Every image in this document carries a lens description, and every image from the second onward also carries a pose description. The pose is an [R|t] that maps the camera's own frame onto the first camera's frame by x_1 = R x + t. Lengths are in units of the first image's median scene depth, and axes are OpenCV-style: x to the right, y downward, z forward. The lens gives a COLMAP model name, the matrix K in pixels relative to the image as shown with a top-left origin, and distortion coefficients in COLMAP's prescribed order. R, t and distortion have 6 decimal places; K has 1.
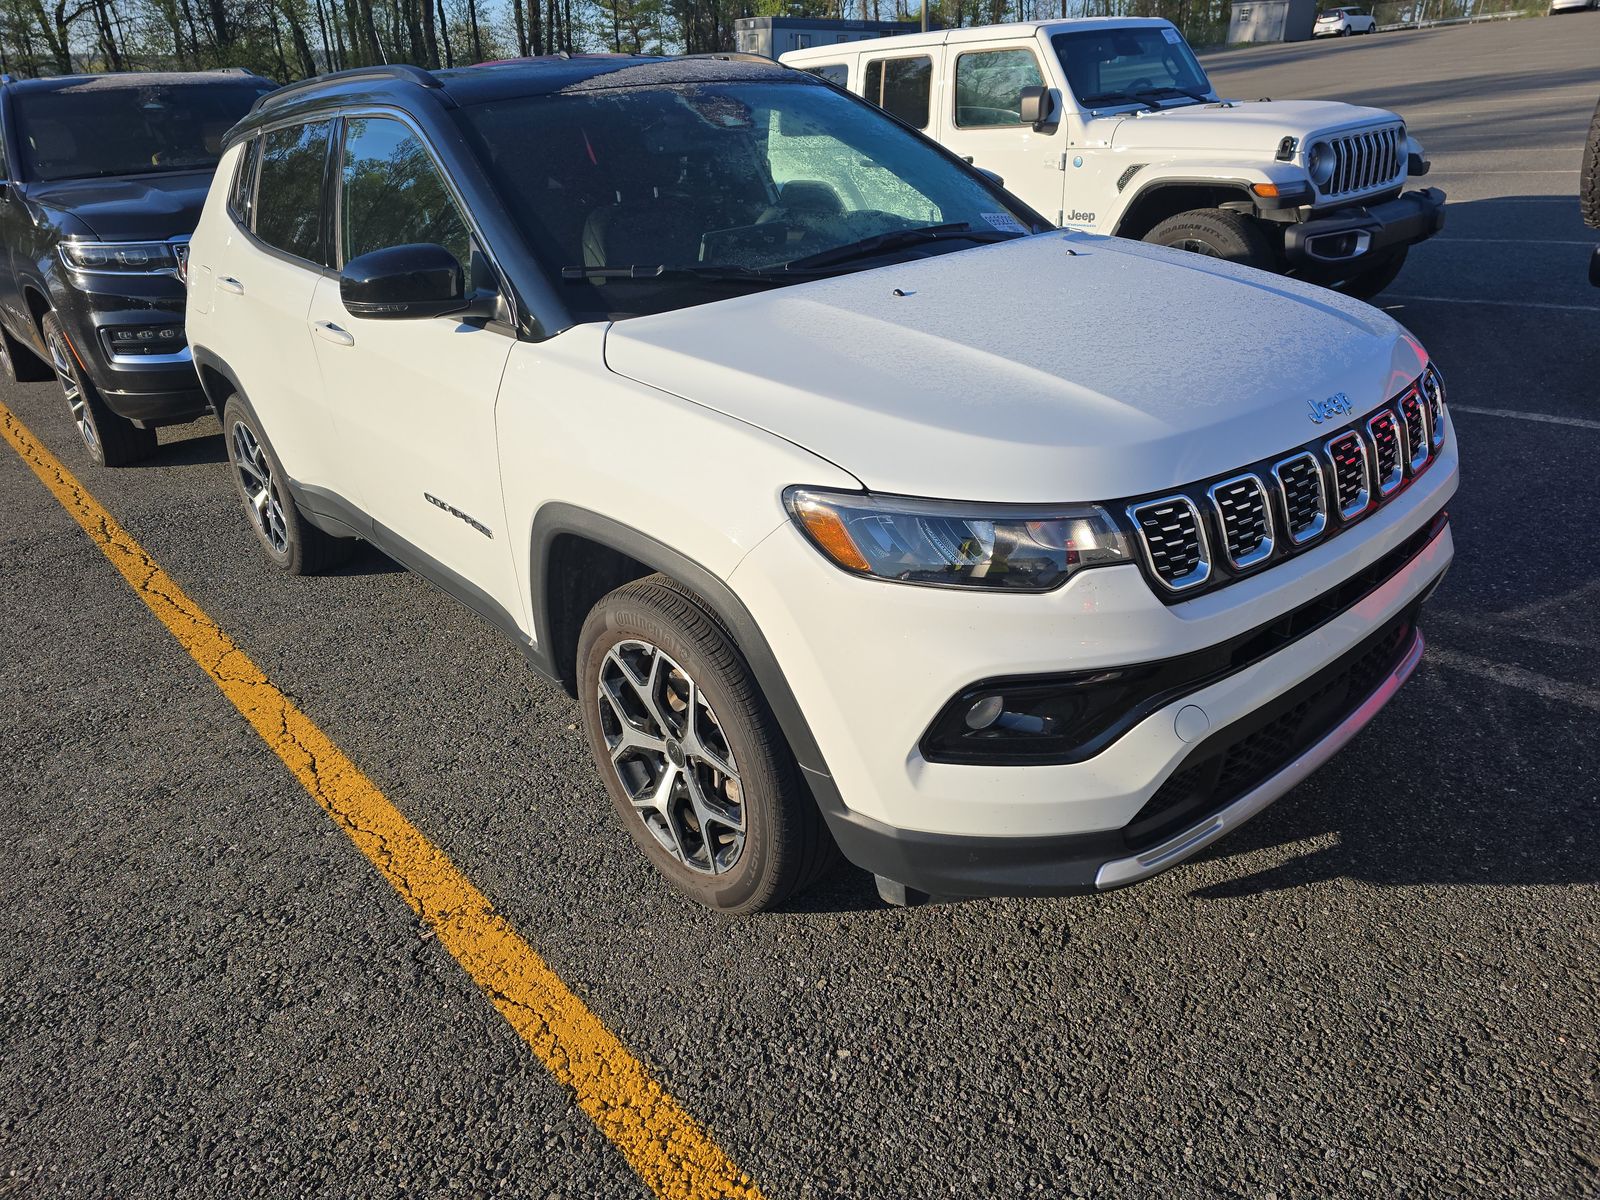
lens RADIAL K [[1070.4, 0, 800.0], [0, 1070.4, 600.0], [0, 0, 1]] dist [0.077327, -0.080859]
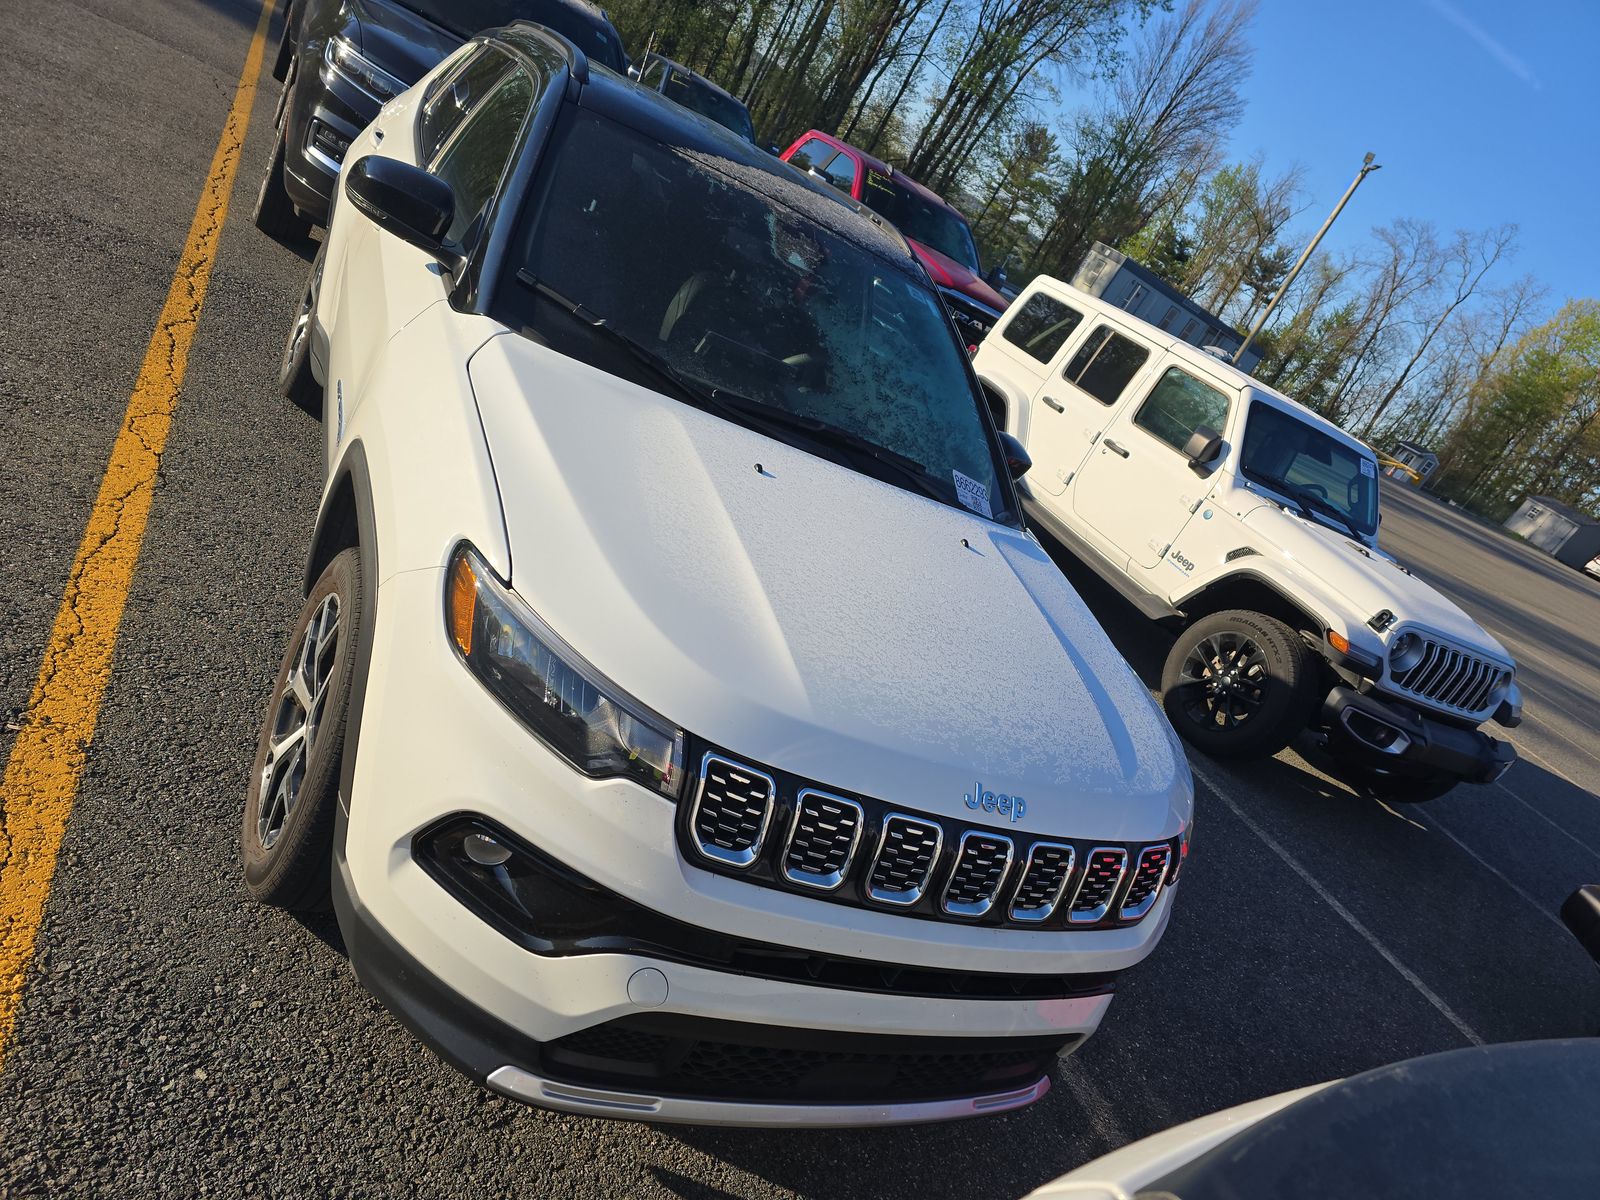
lens RADIAL K [[1081.8, 0, 800.0], [0, 1081.8, 600.0], [0, 0, 1]] dist [0.040568, -0.031067]
pose [[0.815726, 0.570542, -0.095253, 0.297644], [-0.577712, 0.811829, -0.084750, -0.125241], [0.028976, 0.124161, 0.991839, 0.021128]]
